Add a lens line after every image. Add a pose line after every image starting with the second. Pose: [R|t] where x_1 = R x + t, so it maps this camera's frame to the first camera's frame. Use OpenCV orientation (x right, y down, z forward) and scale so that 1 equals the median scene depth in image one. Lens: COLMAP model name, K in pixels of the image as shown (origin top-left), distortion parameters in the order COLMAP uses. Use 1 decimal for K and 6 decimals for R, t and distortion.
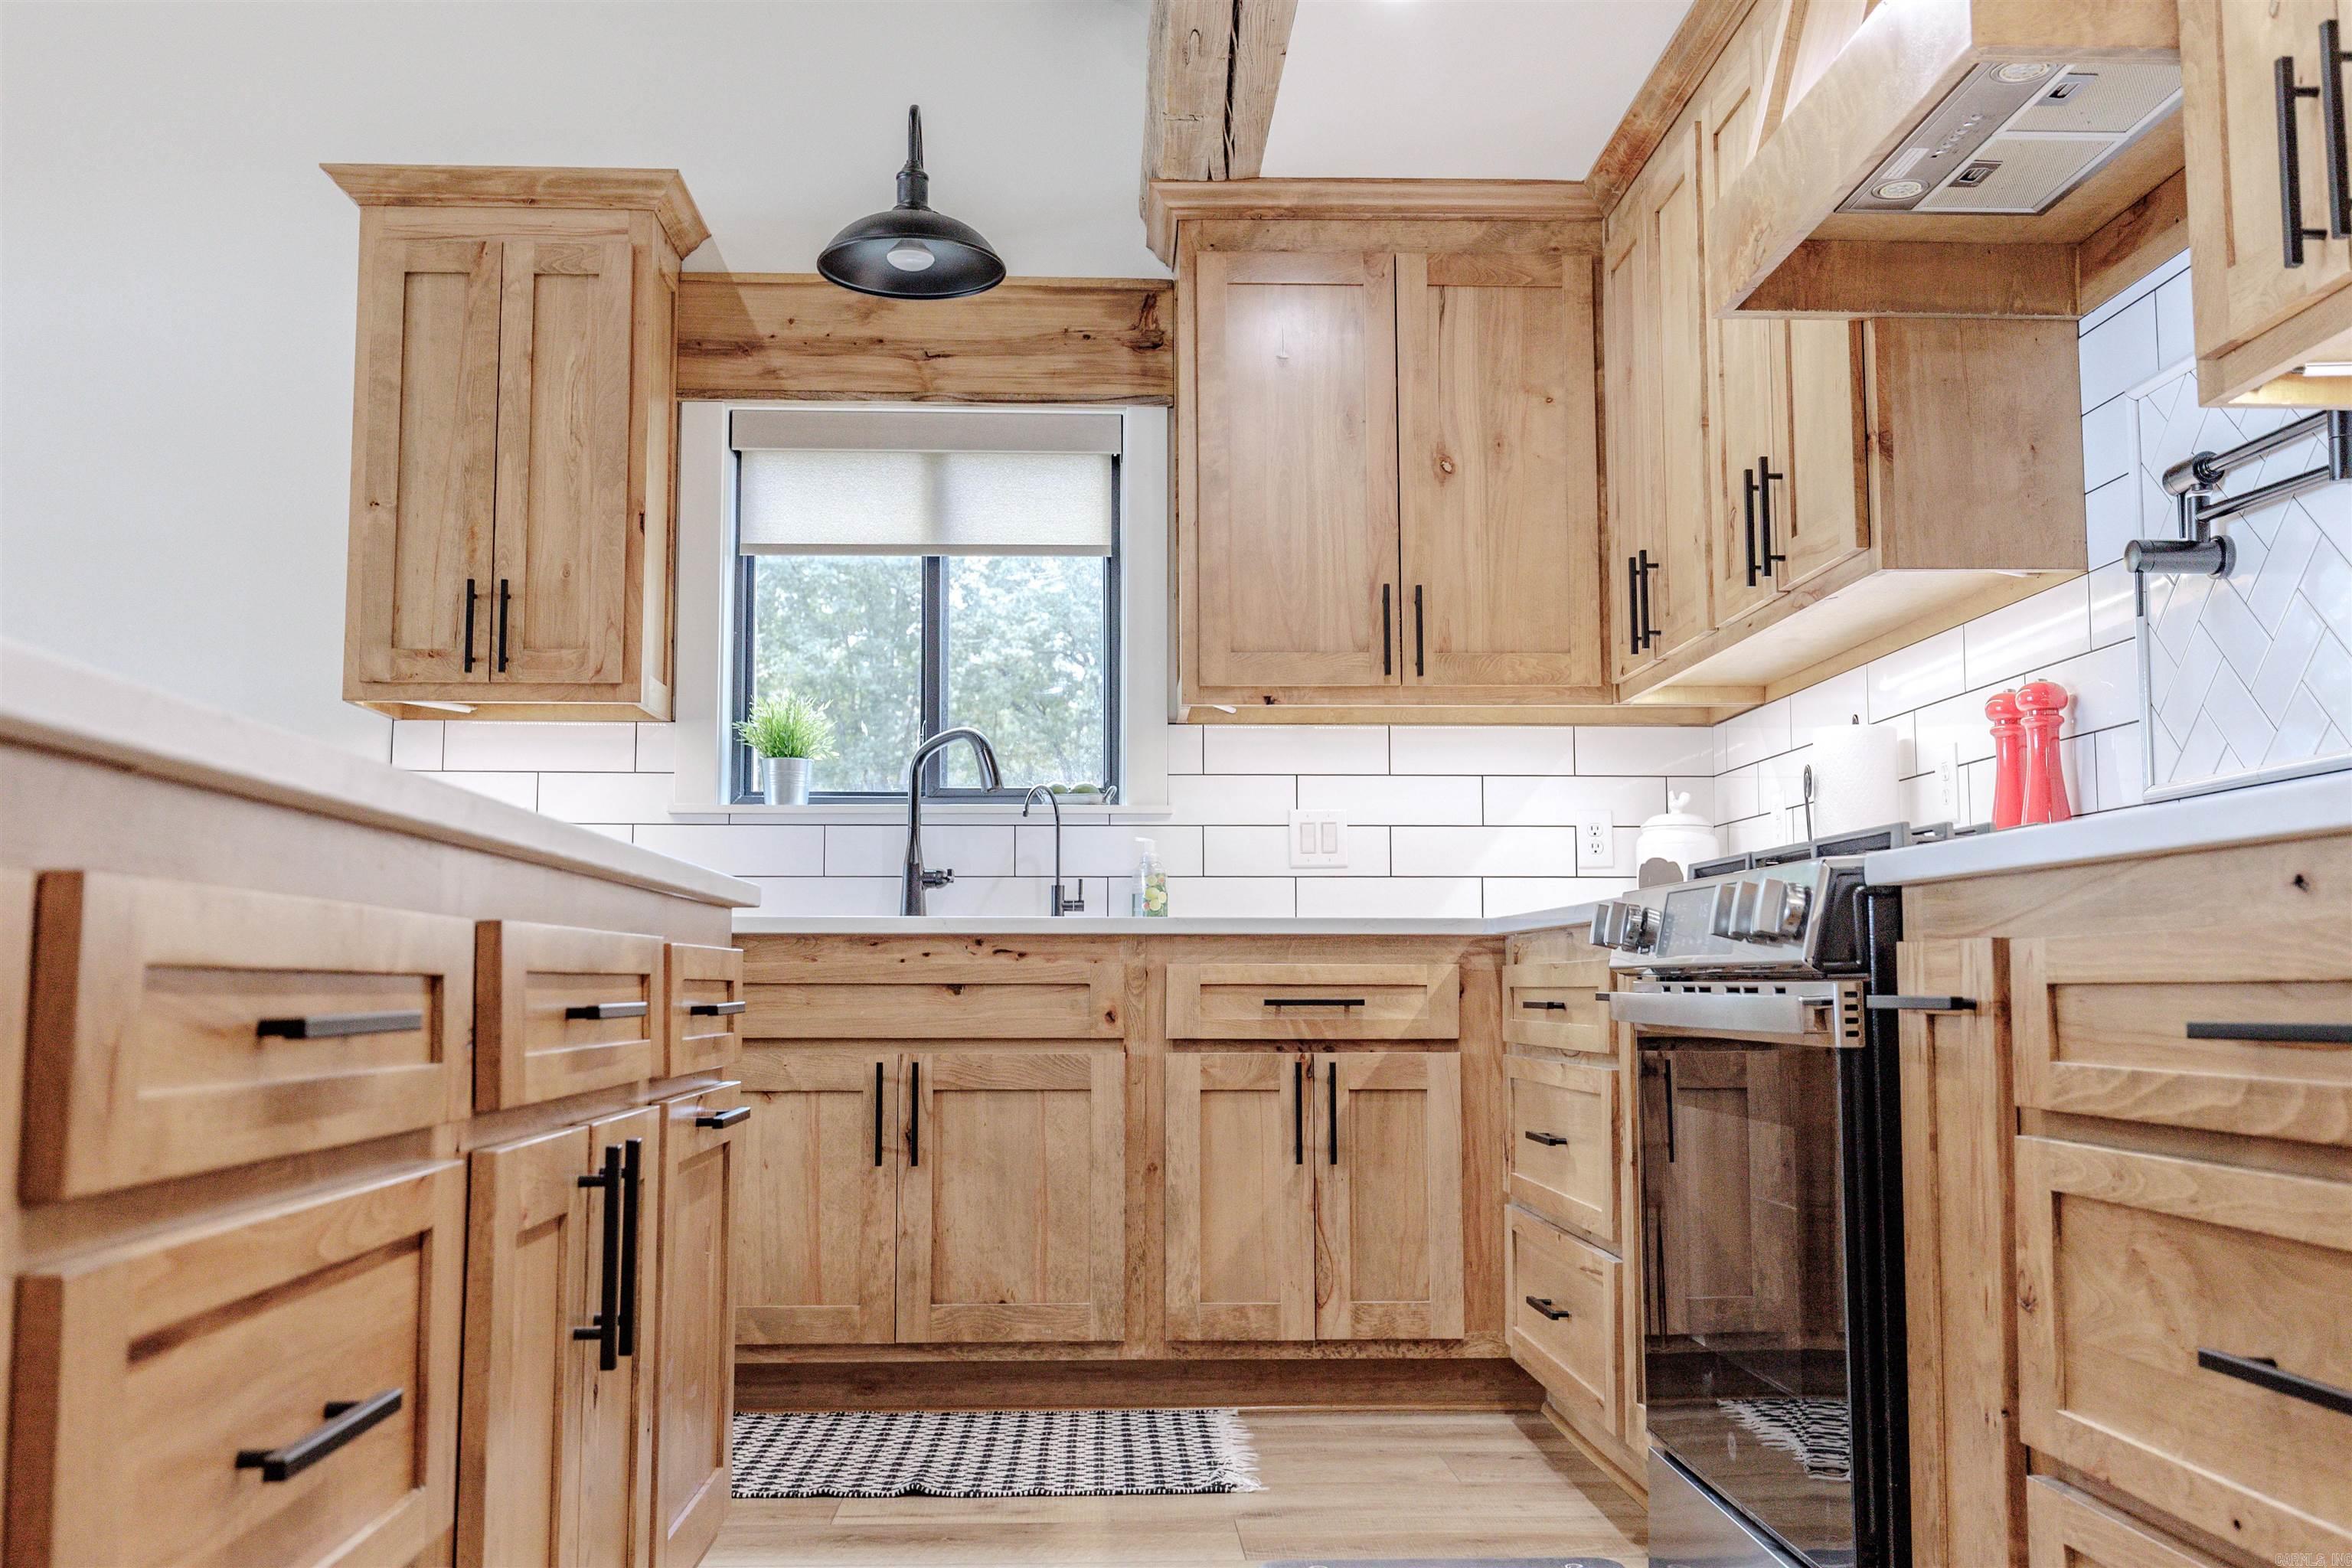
lens RADIAL K [[2122.3, 0, 1179.6], [0, 2122.3, 780.5], [0, 0, 1]] dist [0.037219, 0.012439]
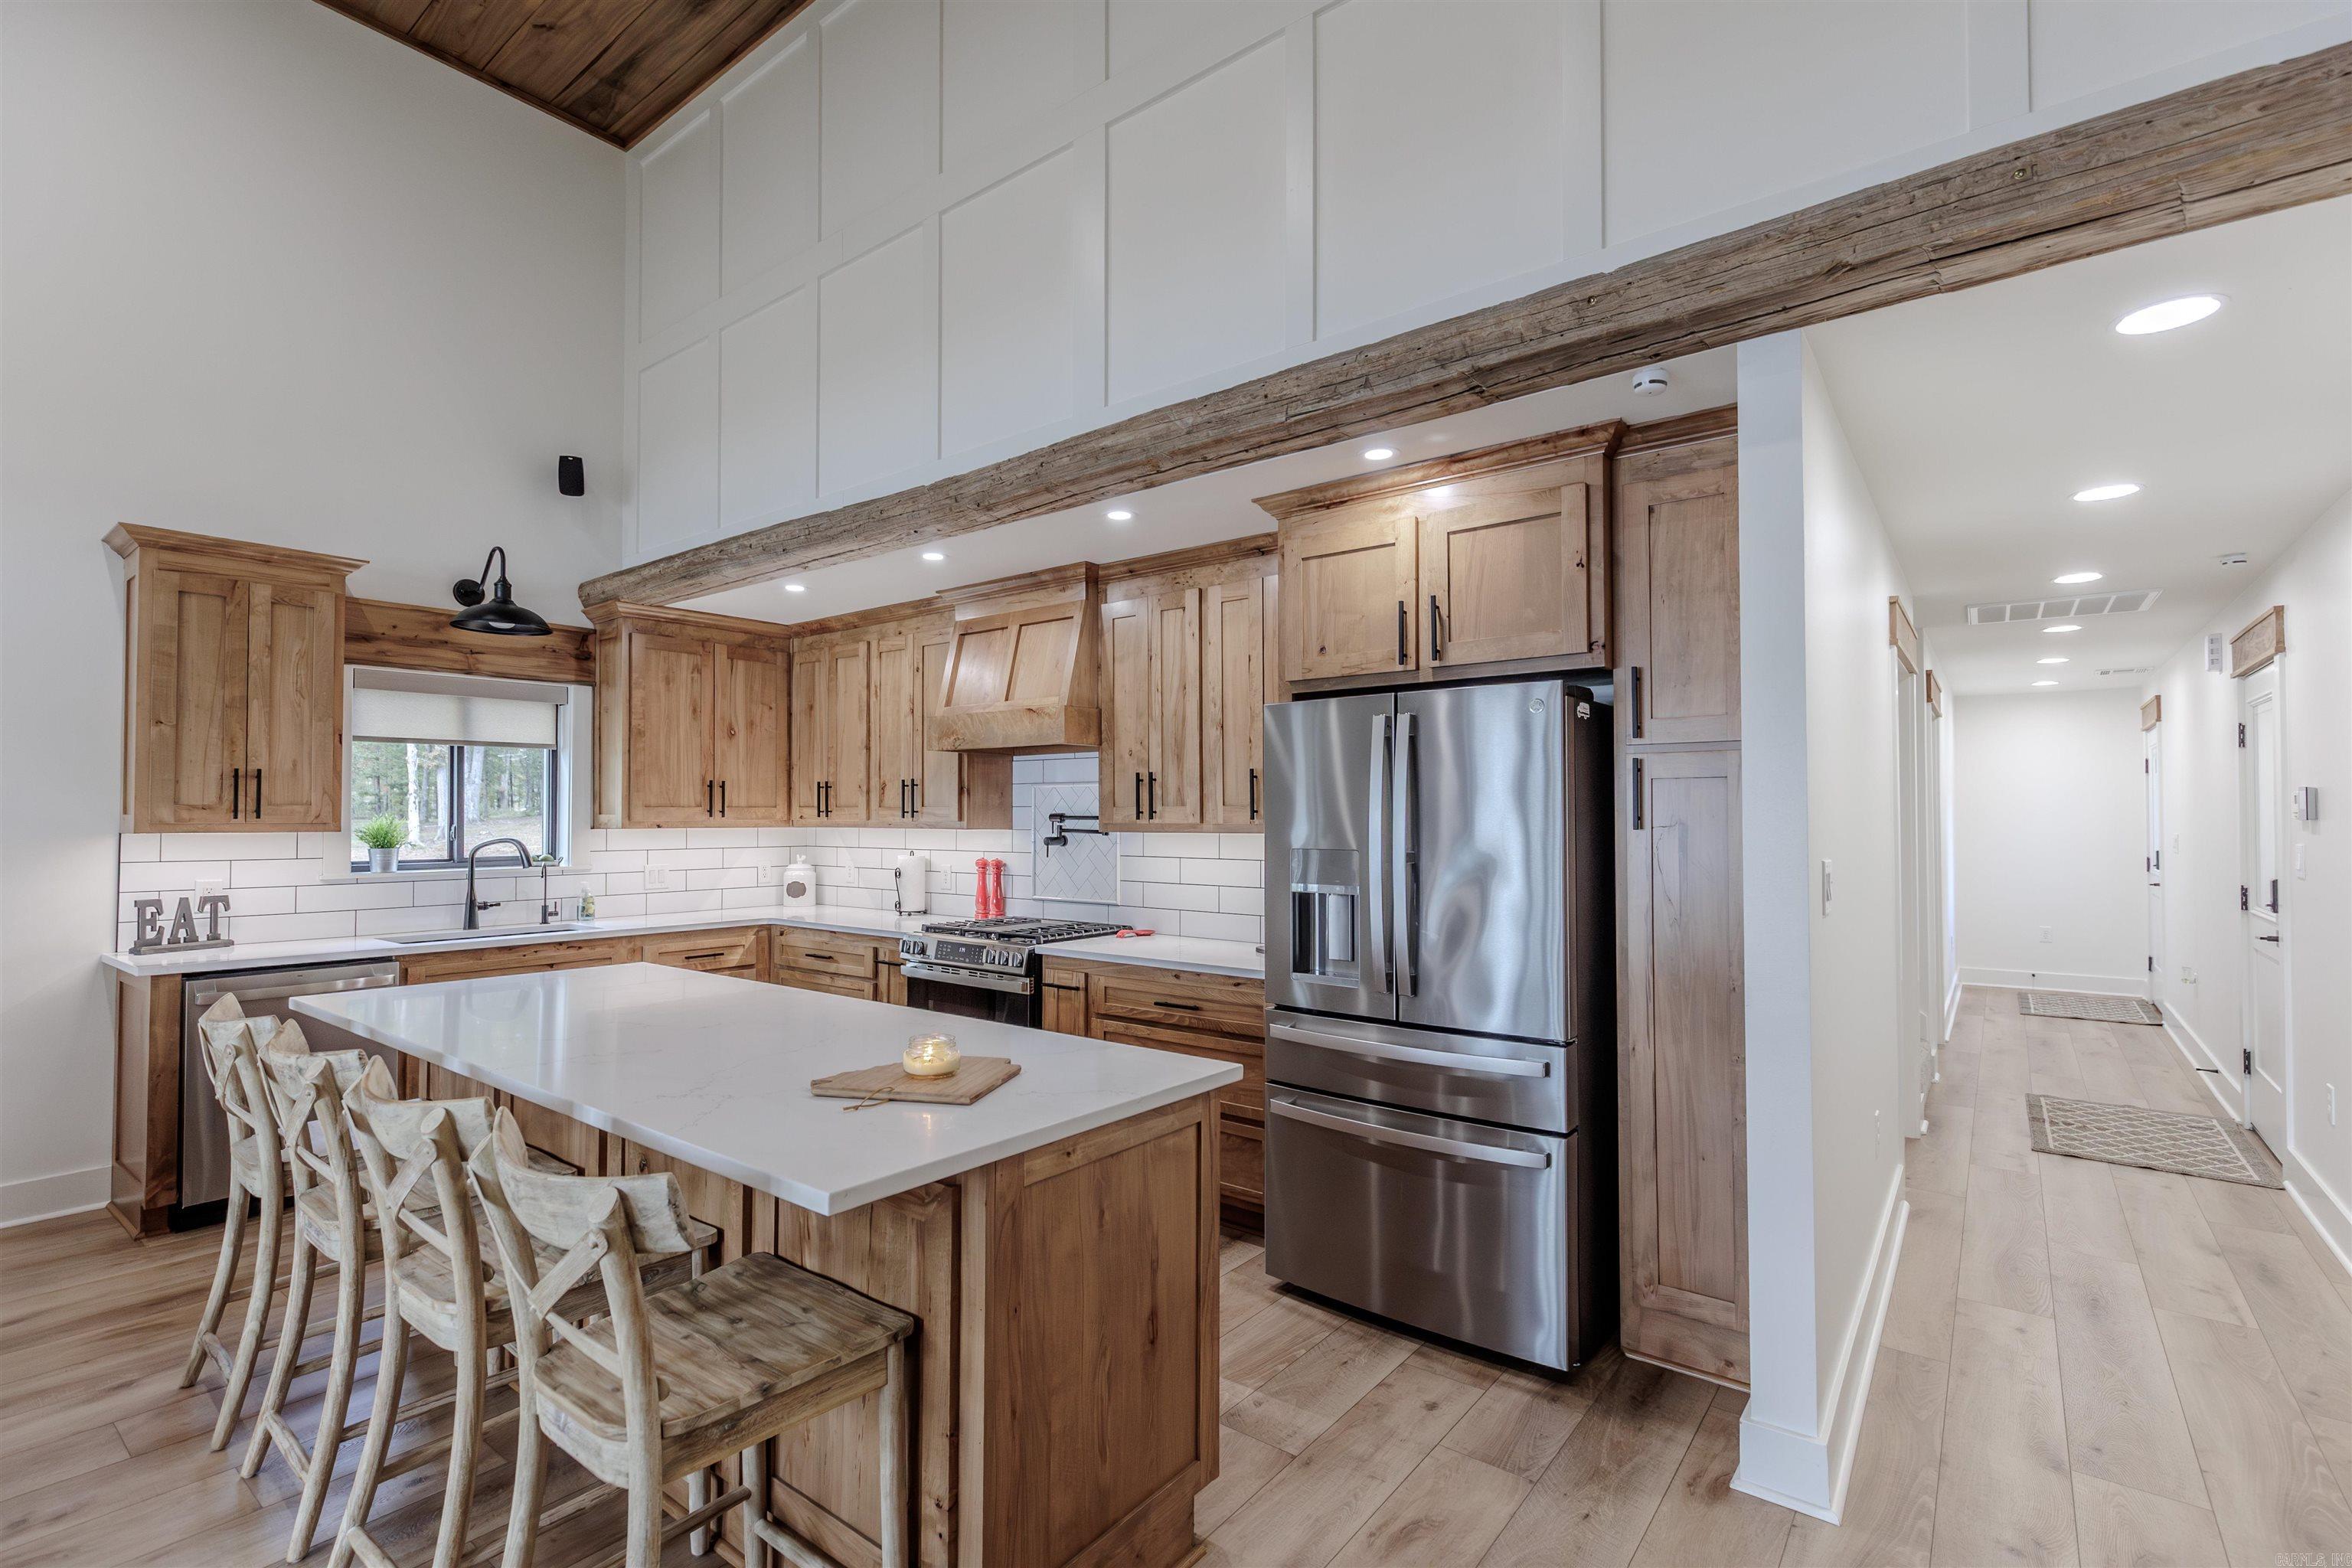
lens RADIAL K [[1068.6, 0, 1183.4], [0, 1068.6, 794.6], [0, 0, 1]] dist [0.007045, -0.001733]
pose [[0.649016, 0.018264, 0.760556, -0.486347], [-0.076253, 0.996239, 0.041147, -0.166024], [-0.756944, -0.084700, 0.647968, -0.228096]]
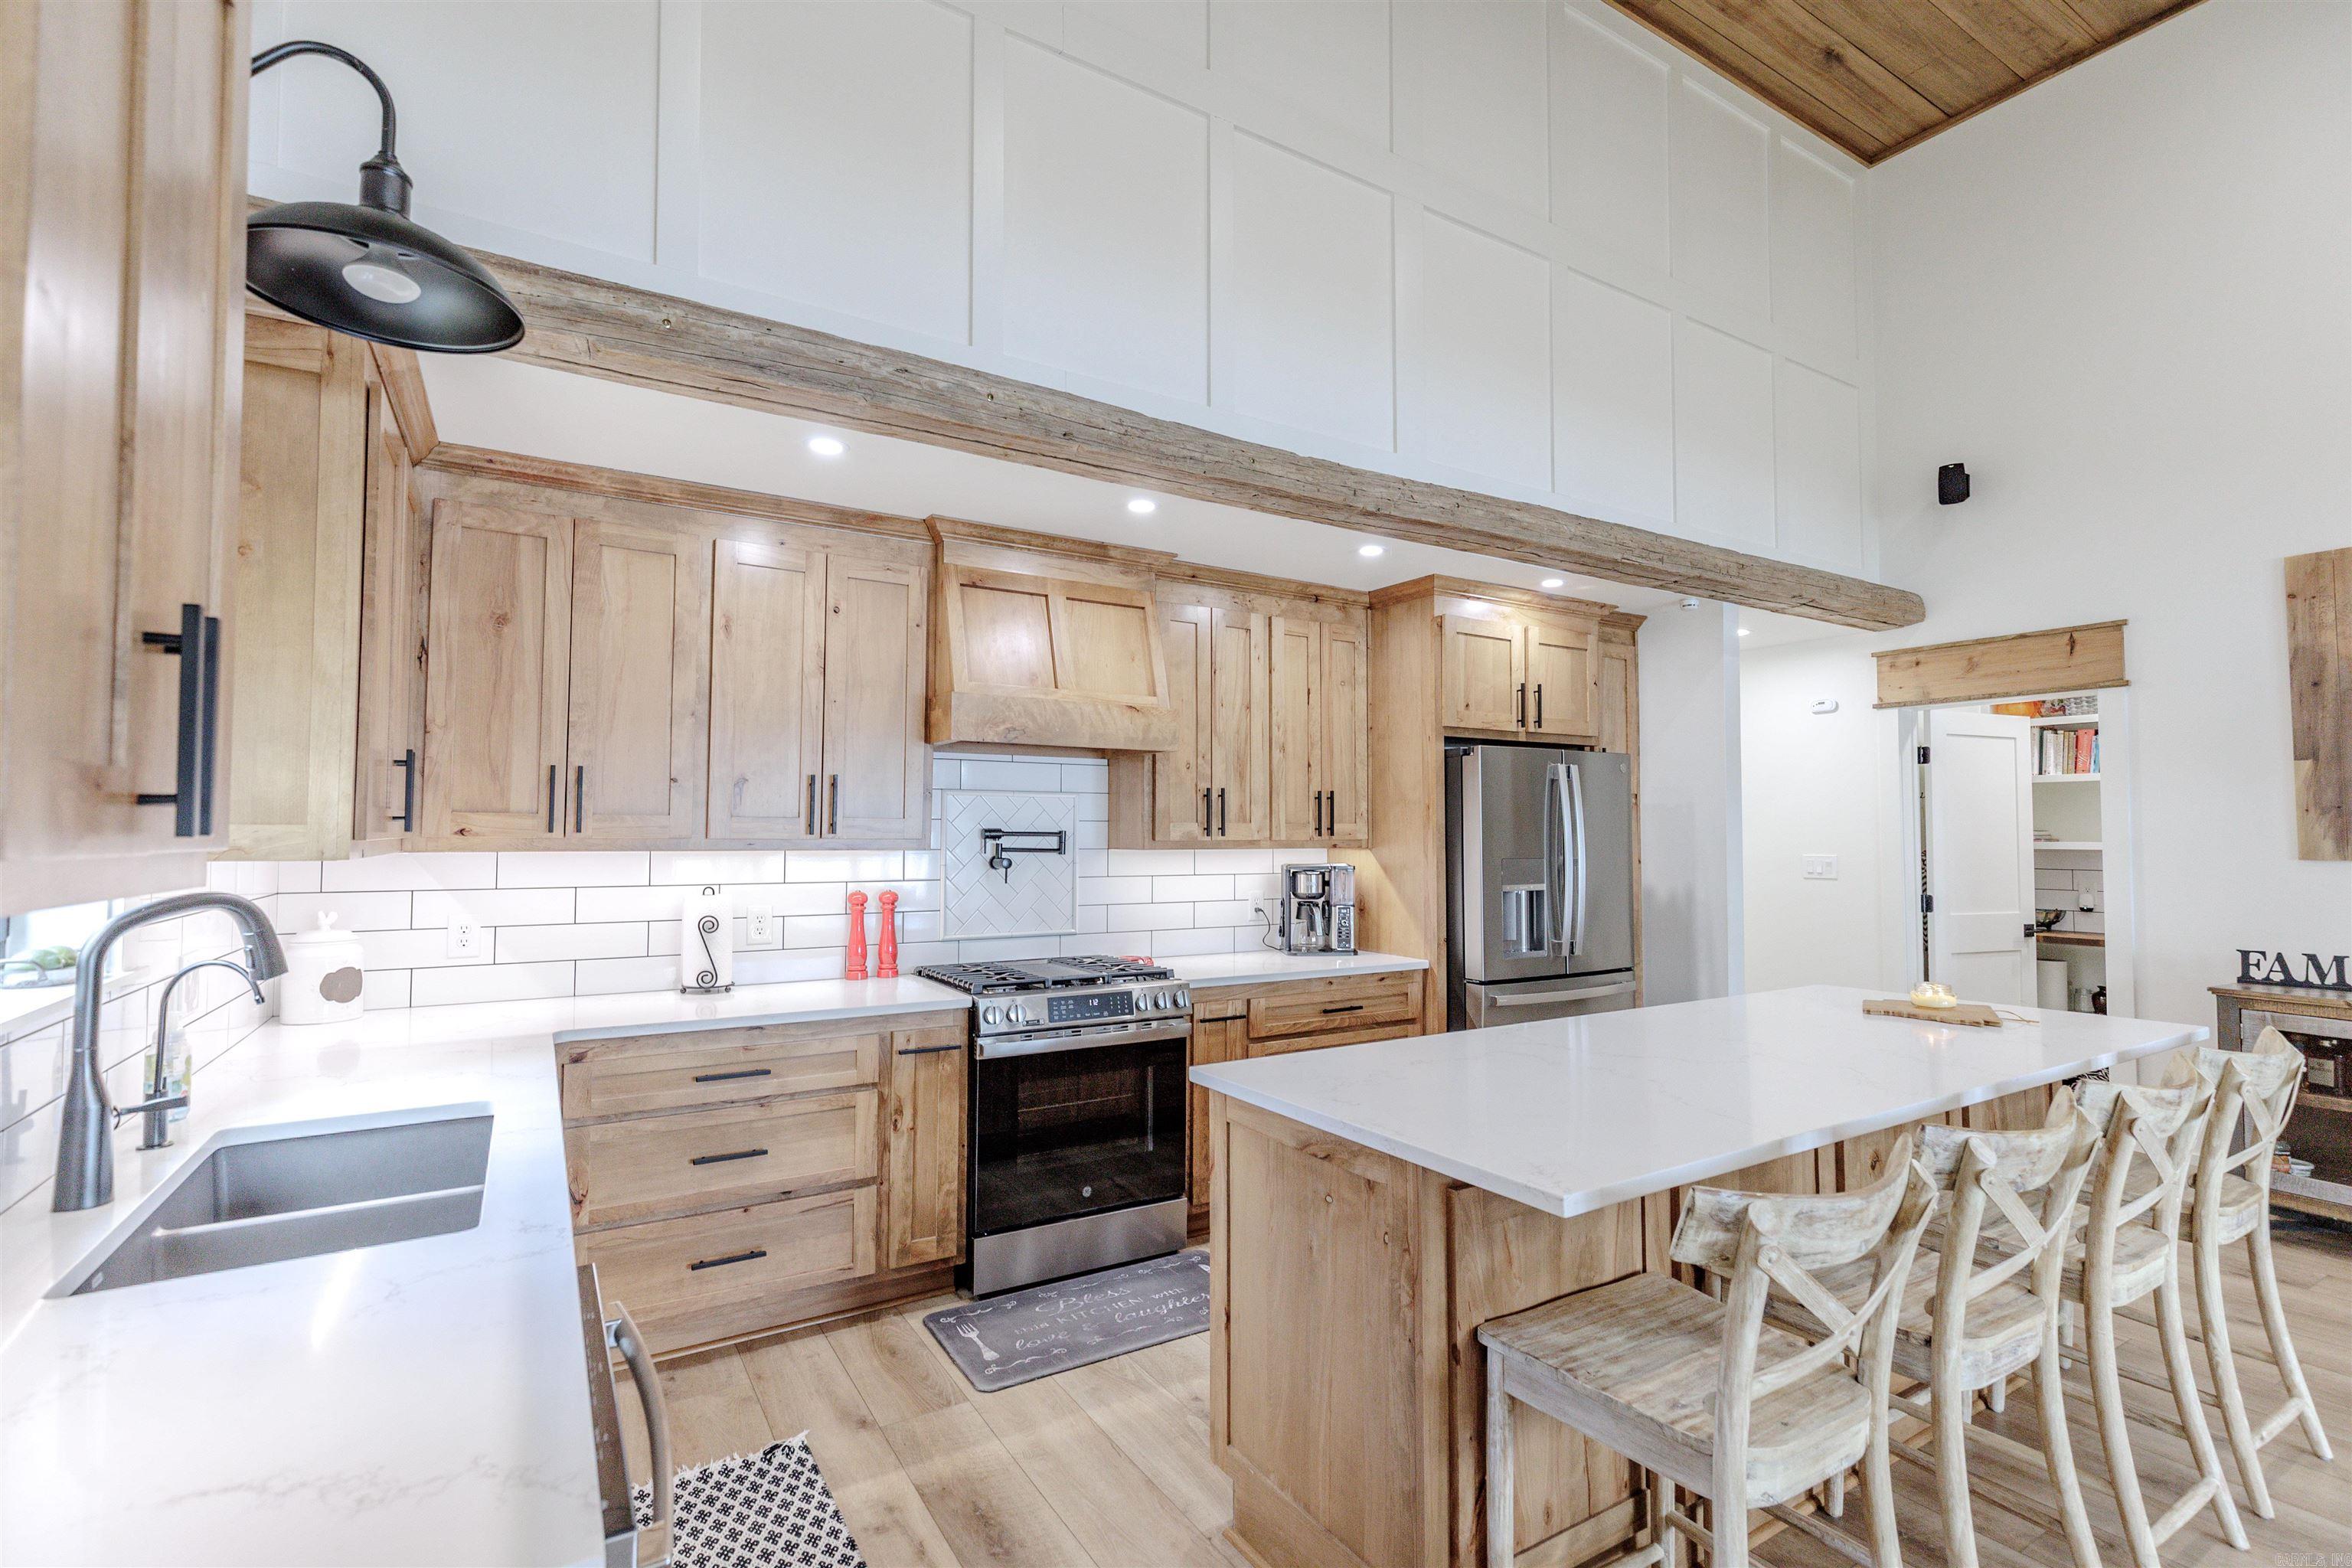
lens RADIAL K [[1068.6, 0, 1161.1], [0, 1068.6, 790.6], [0, 0, 1]] dist [0.007045, -0.001733]
pose [[-0.483555, 0.038376, 0.874472, -0.573056], [-0.086560, 0.992045, -0.091401, -0.052255], [-0.871023, -0.119892, -0.476387, 0.905358]]
